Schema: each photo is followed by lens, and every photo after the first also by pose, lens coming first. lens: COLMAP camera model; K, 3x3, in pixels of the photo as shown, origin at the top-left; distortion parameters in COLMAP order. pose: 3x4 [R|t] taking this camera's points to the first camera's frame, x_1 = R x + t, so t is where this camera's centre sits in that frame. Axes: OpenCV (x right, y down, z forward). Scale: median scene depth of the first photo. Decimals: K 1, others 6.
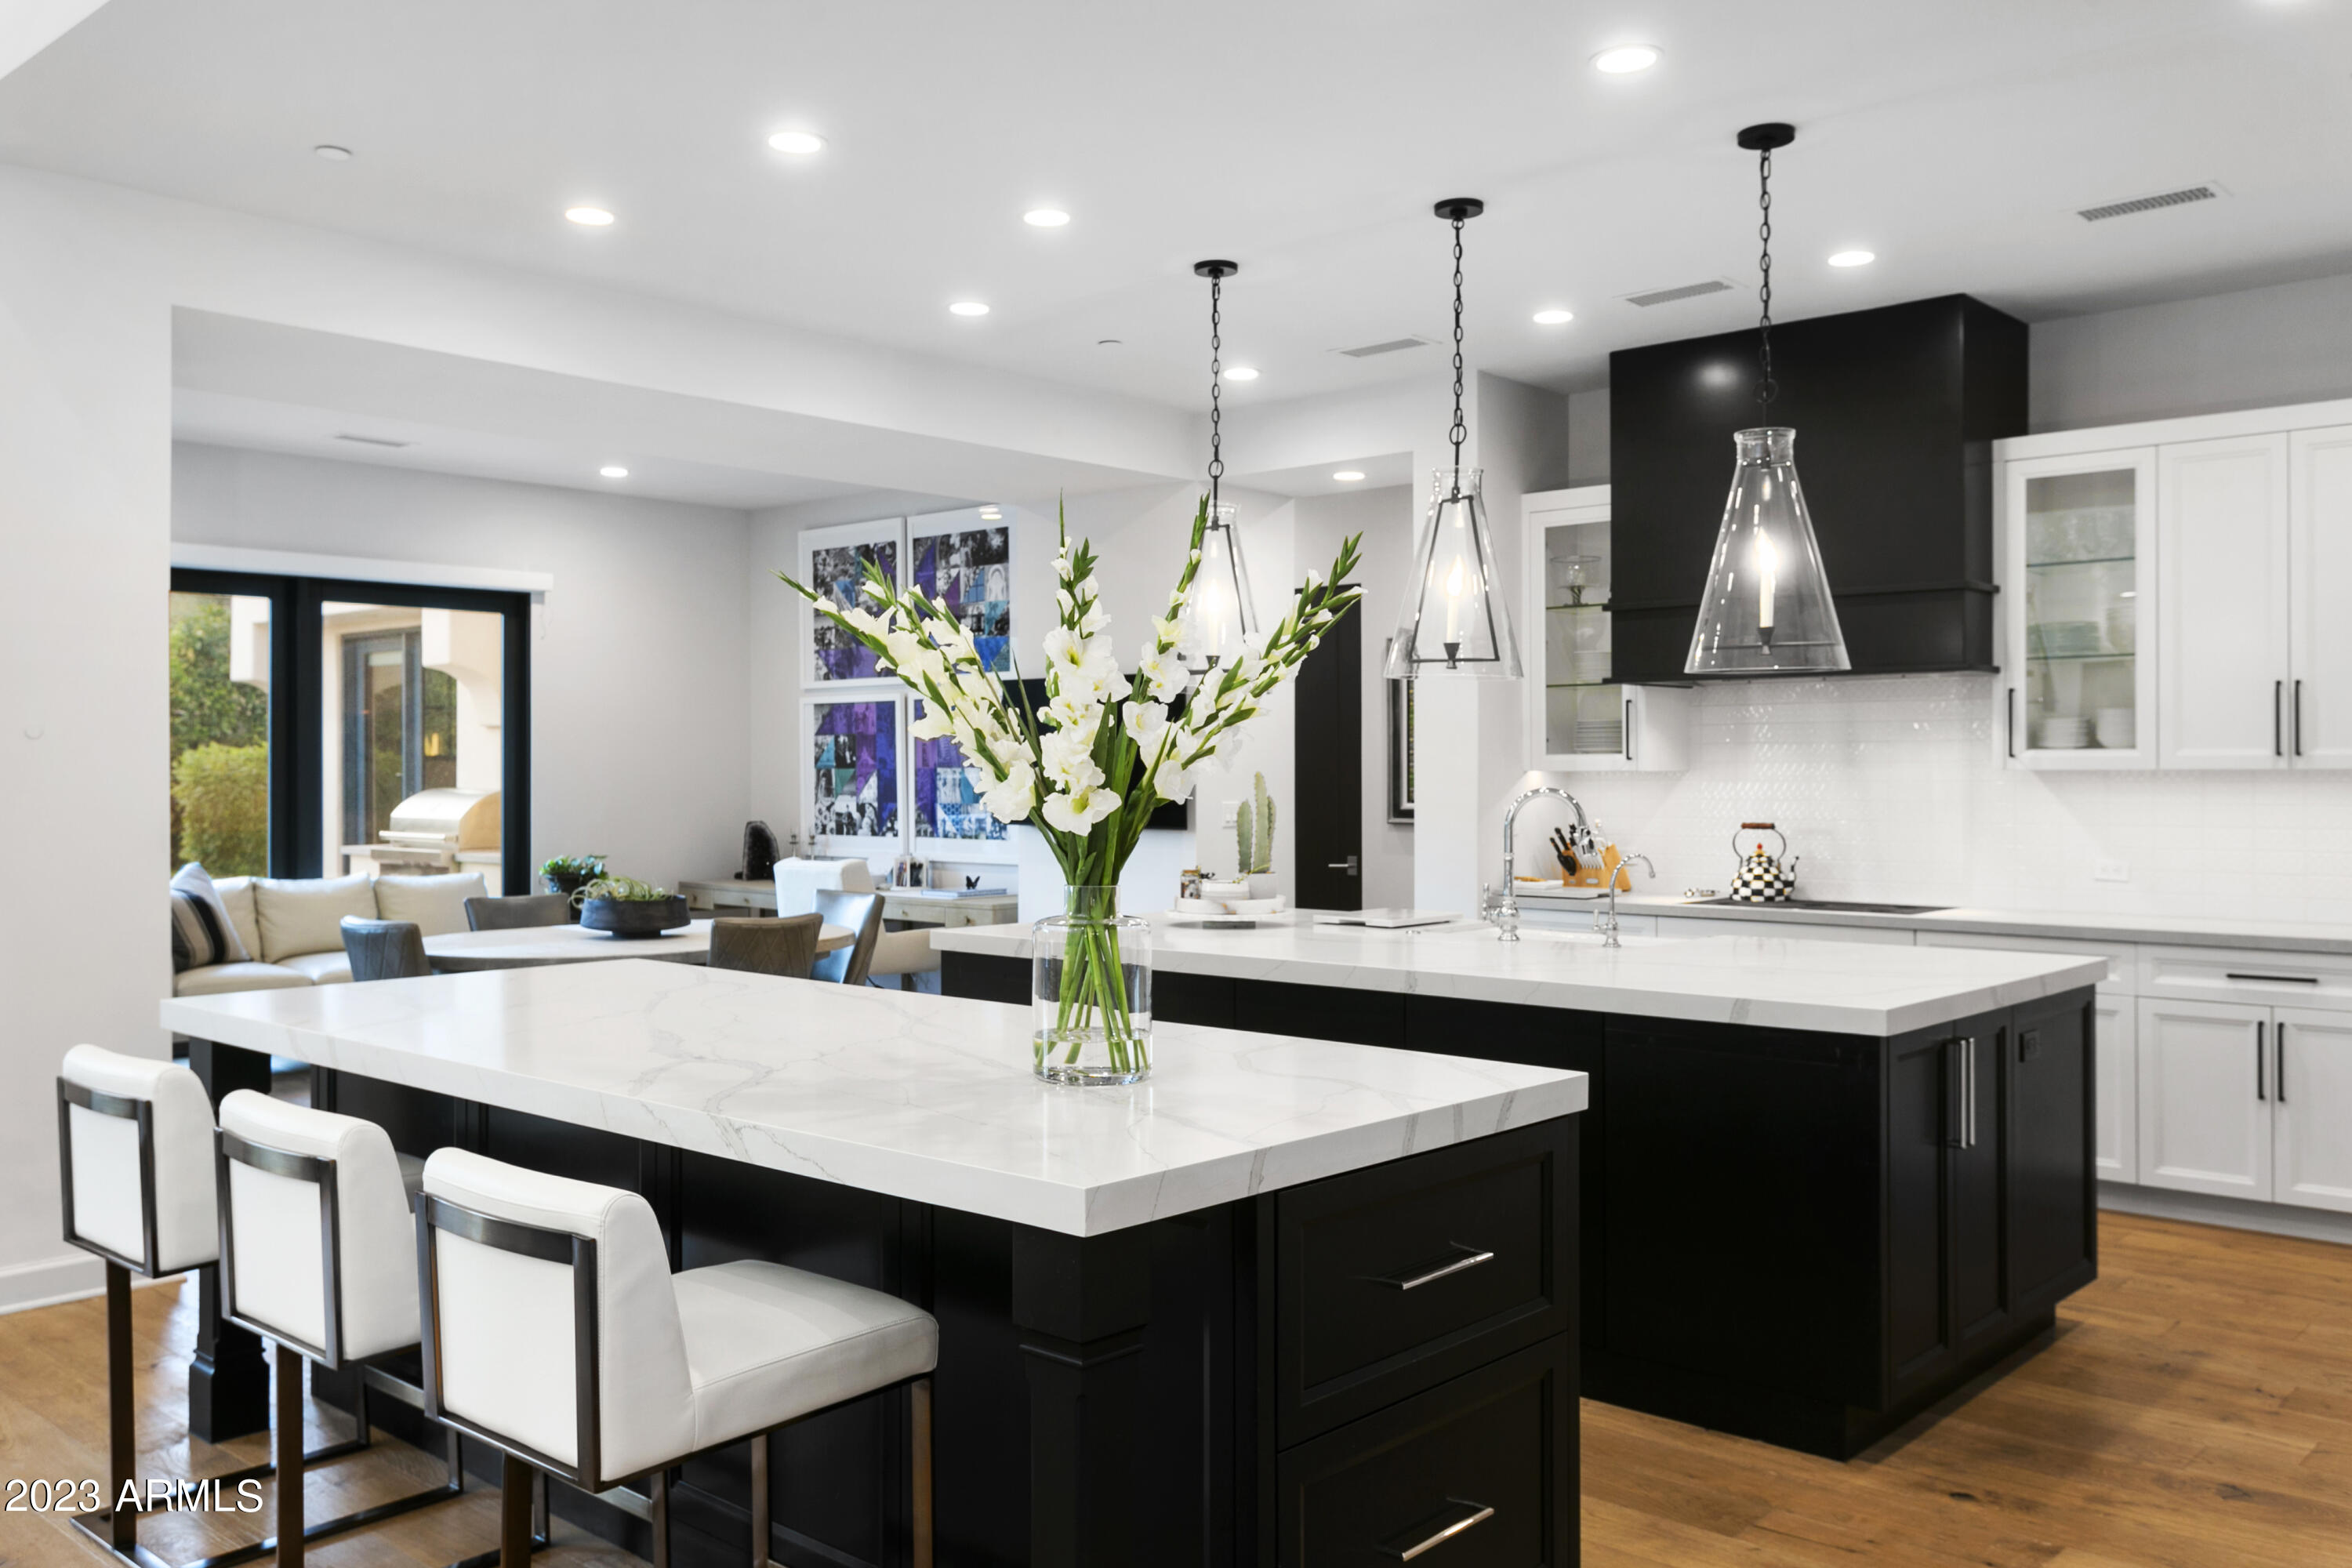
lens RADIAL K [[1909.7, 0, 1178.1], [0, 1909.7, 781.8], [0, 0, 1]] dist [-0.011999, -0.001534]
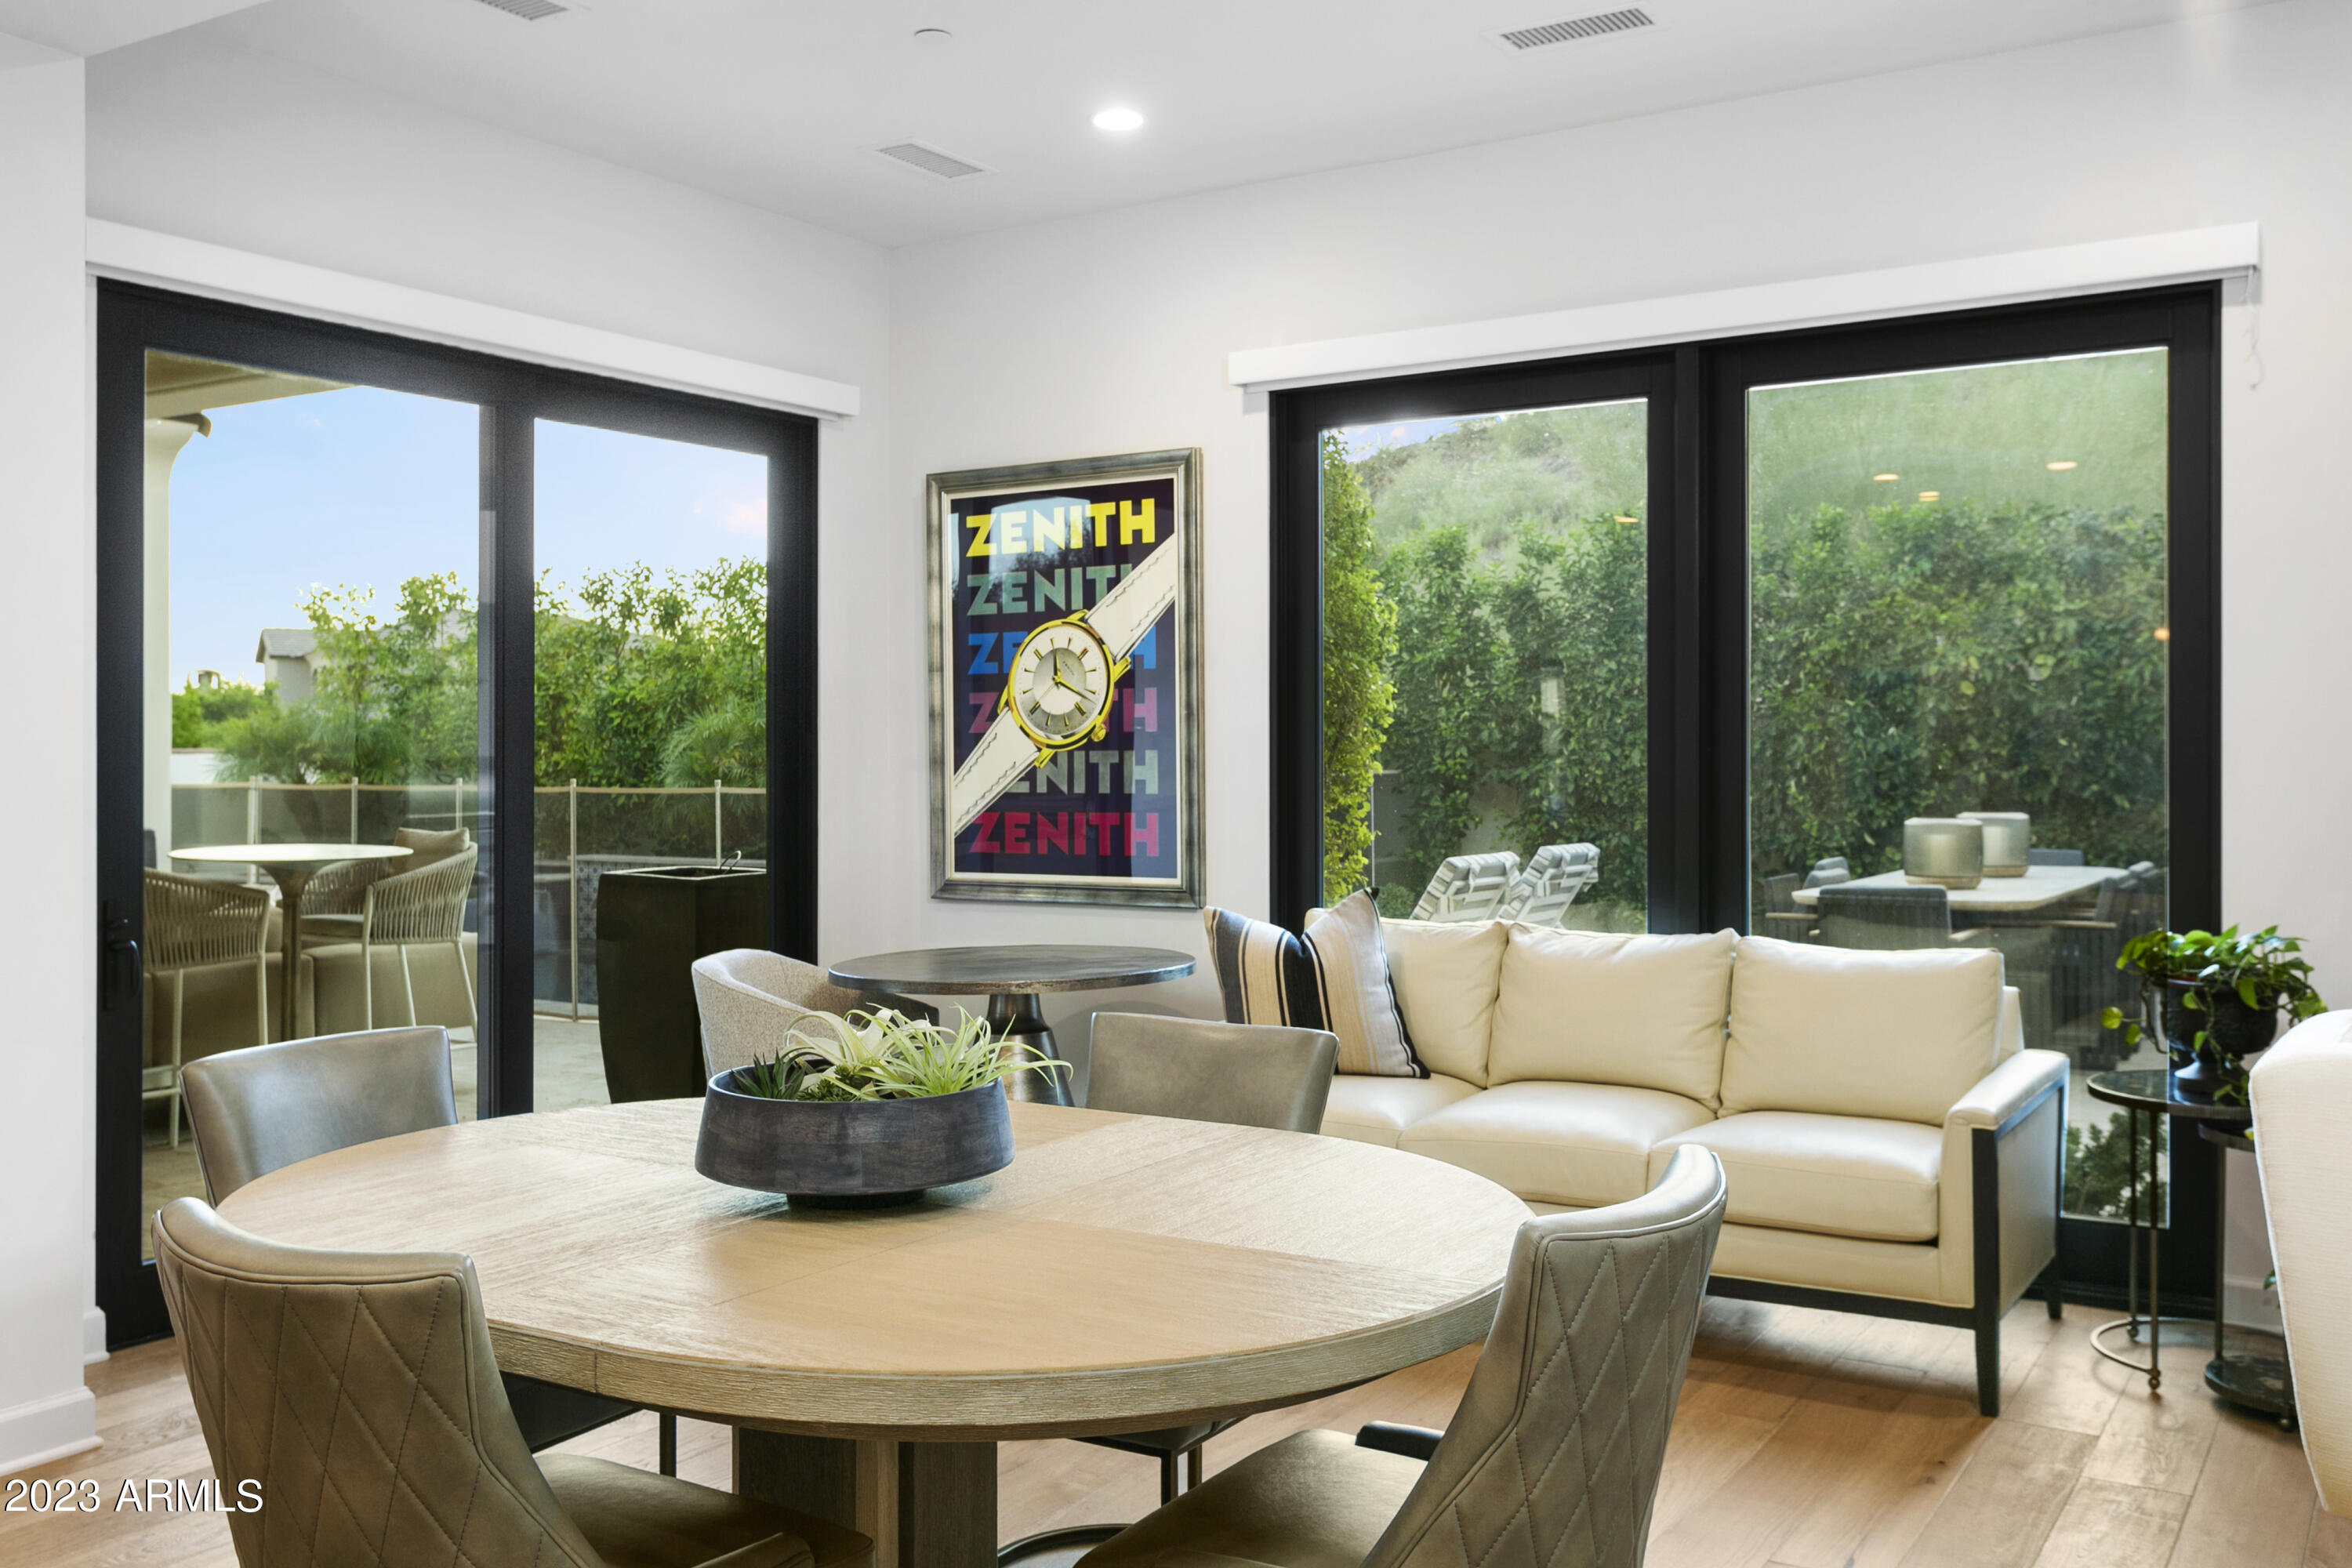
lens RADIAL K [[2086.4, 0, 1147.4], [0, 2086.4, 741.8], [0, 0, 1]] dist [0.001079, -0.008411]
pose [[0.162932, -0.005128, -0.986624, 0.098510], [0.000928, 0.999987, -0.005044, 0.003763], [0.986637, -0.000094, 0.162934, 1.036129]]
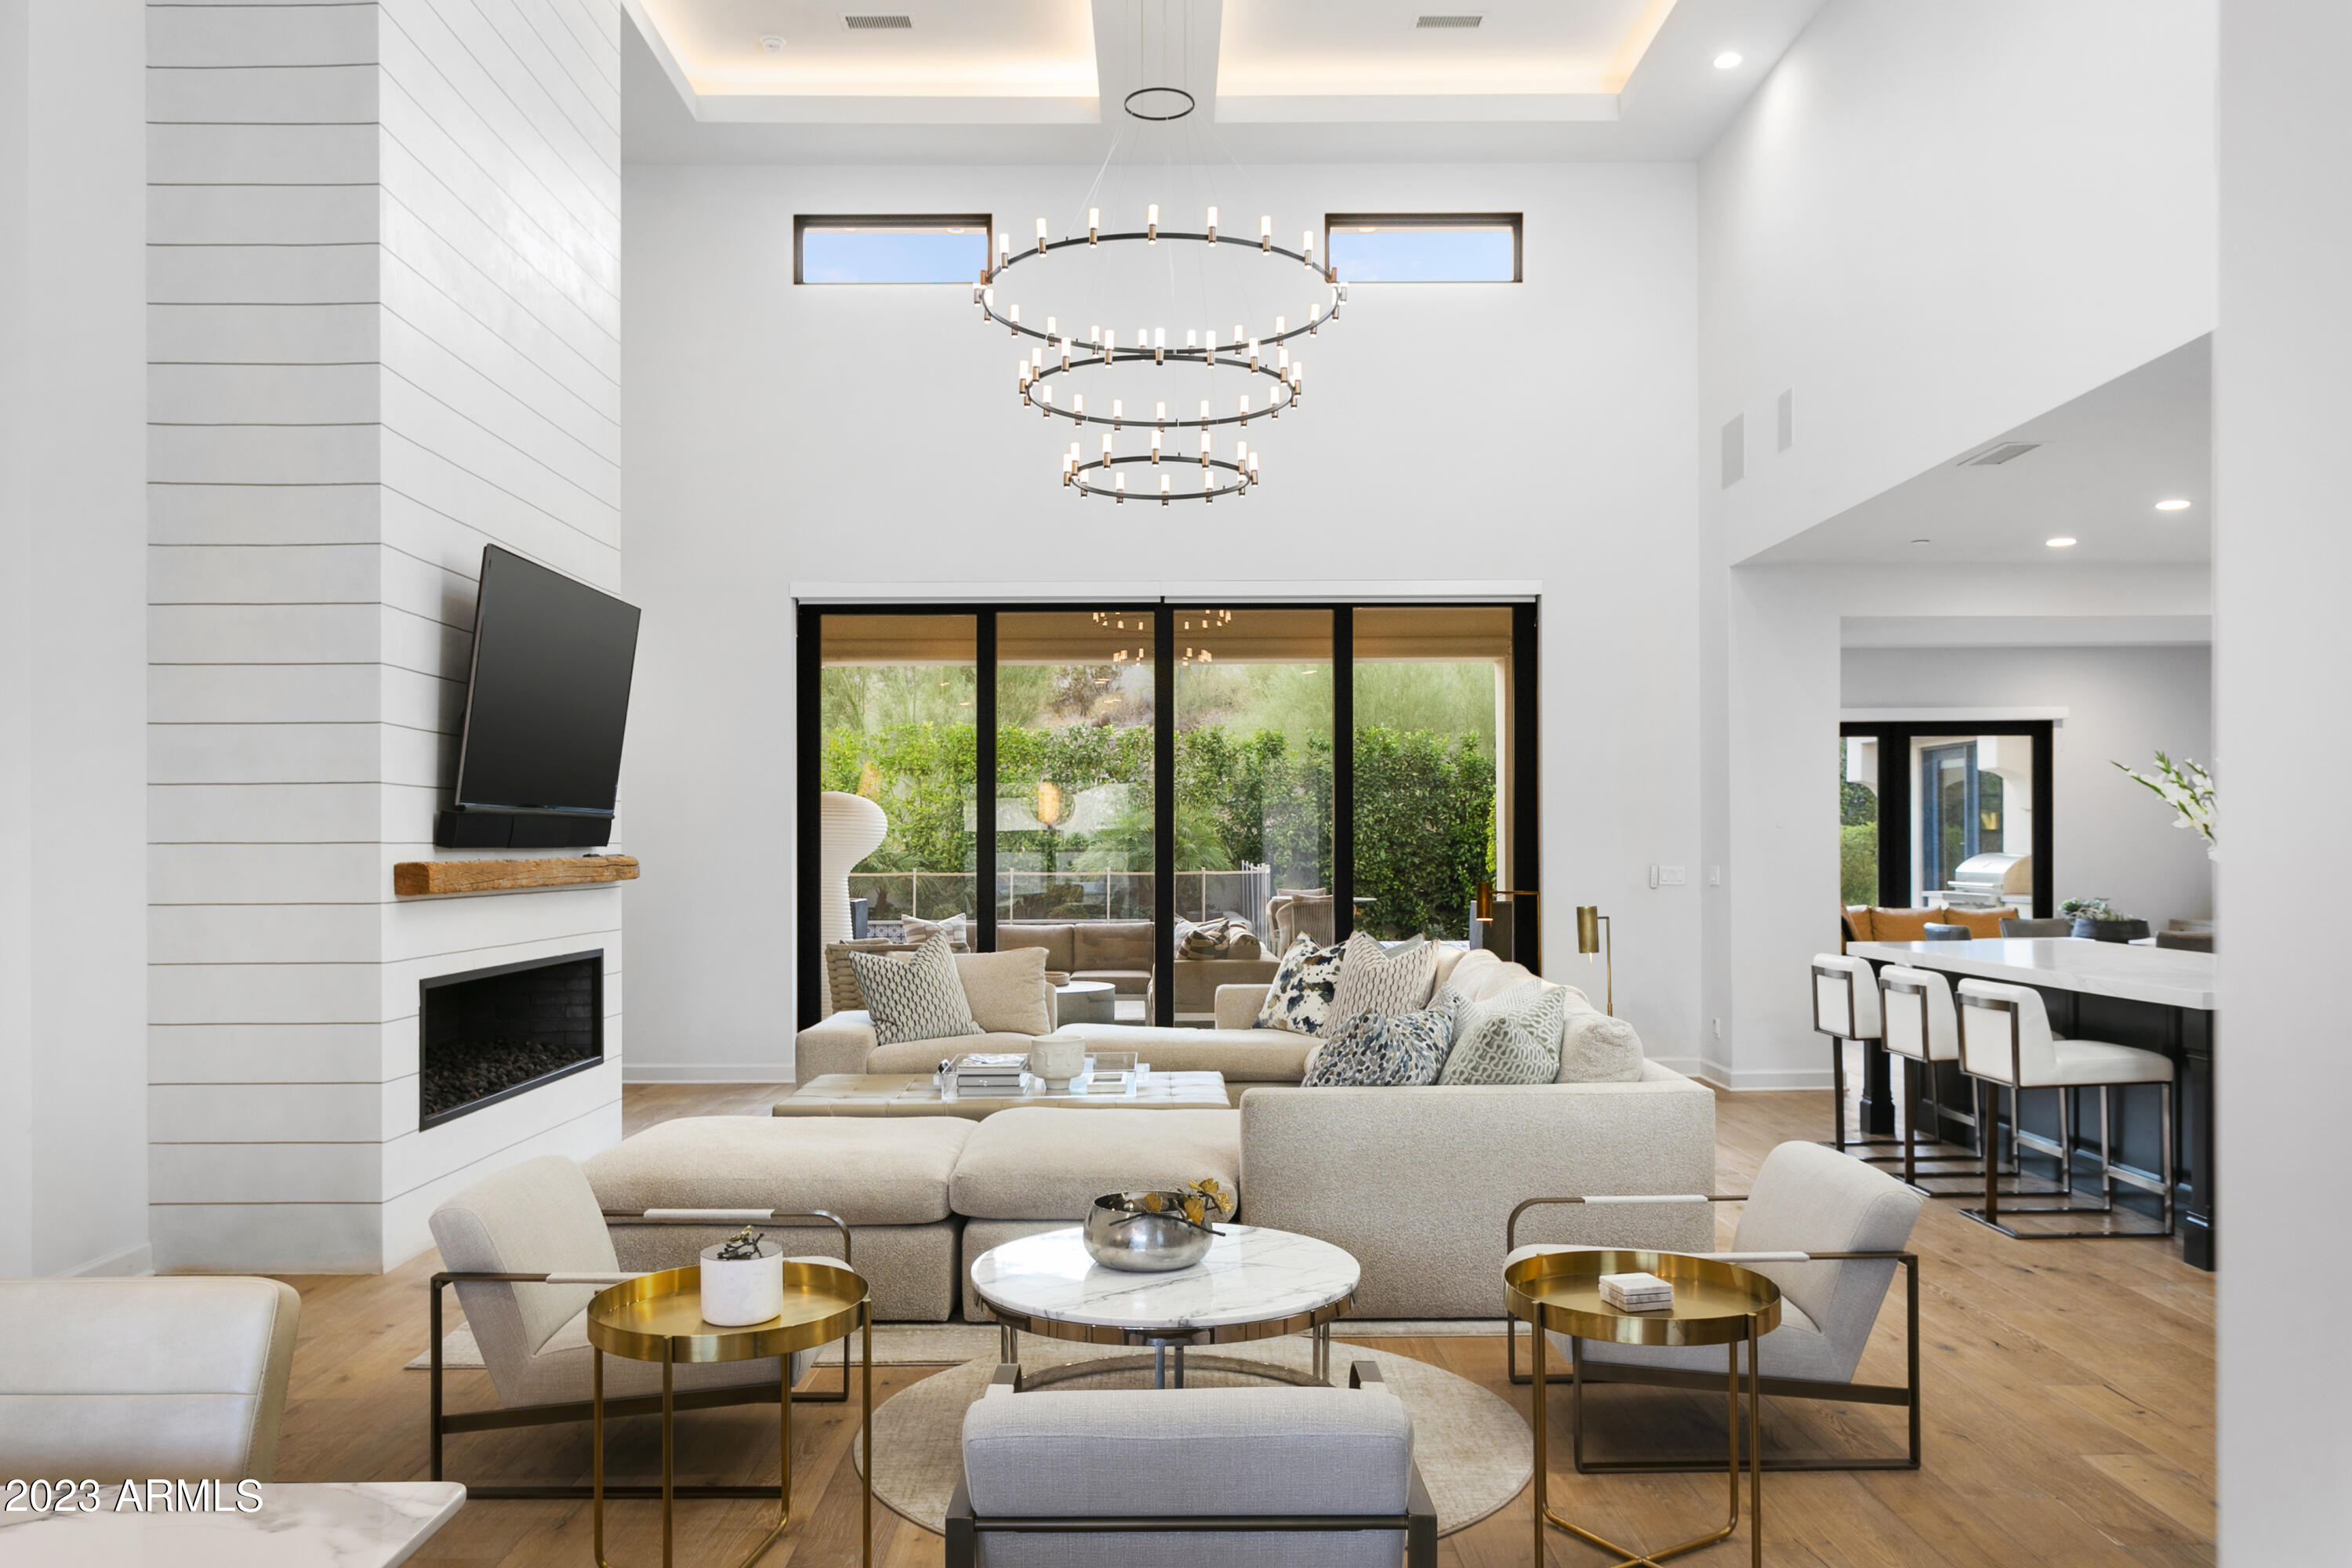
lens RADIAL K [[1637.3, 0, 1177.7], [0, 1637.3, 841.4], [0, 0, 1]] dist [0.009708, 0.007806]
pose [[0.669100, -0.005858, -0.743149, 0.228444], [0.002185, 0.999980, -0.005916, 0.001403], [0.743169, 0.002335, 0.669100, -0.531854]]
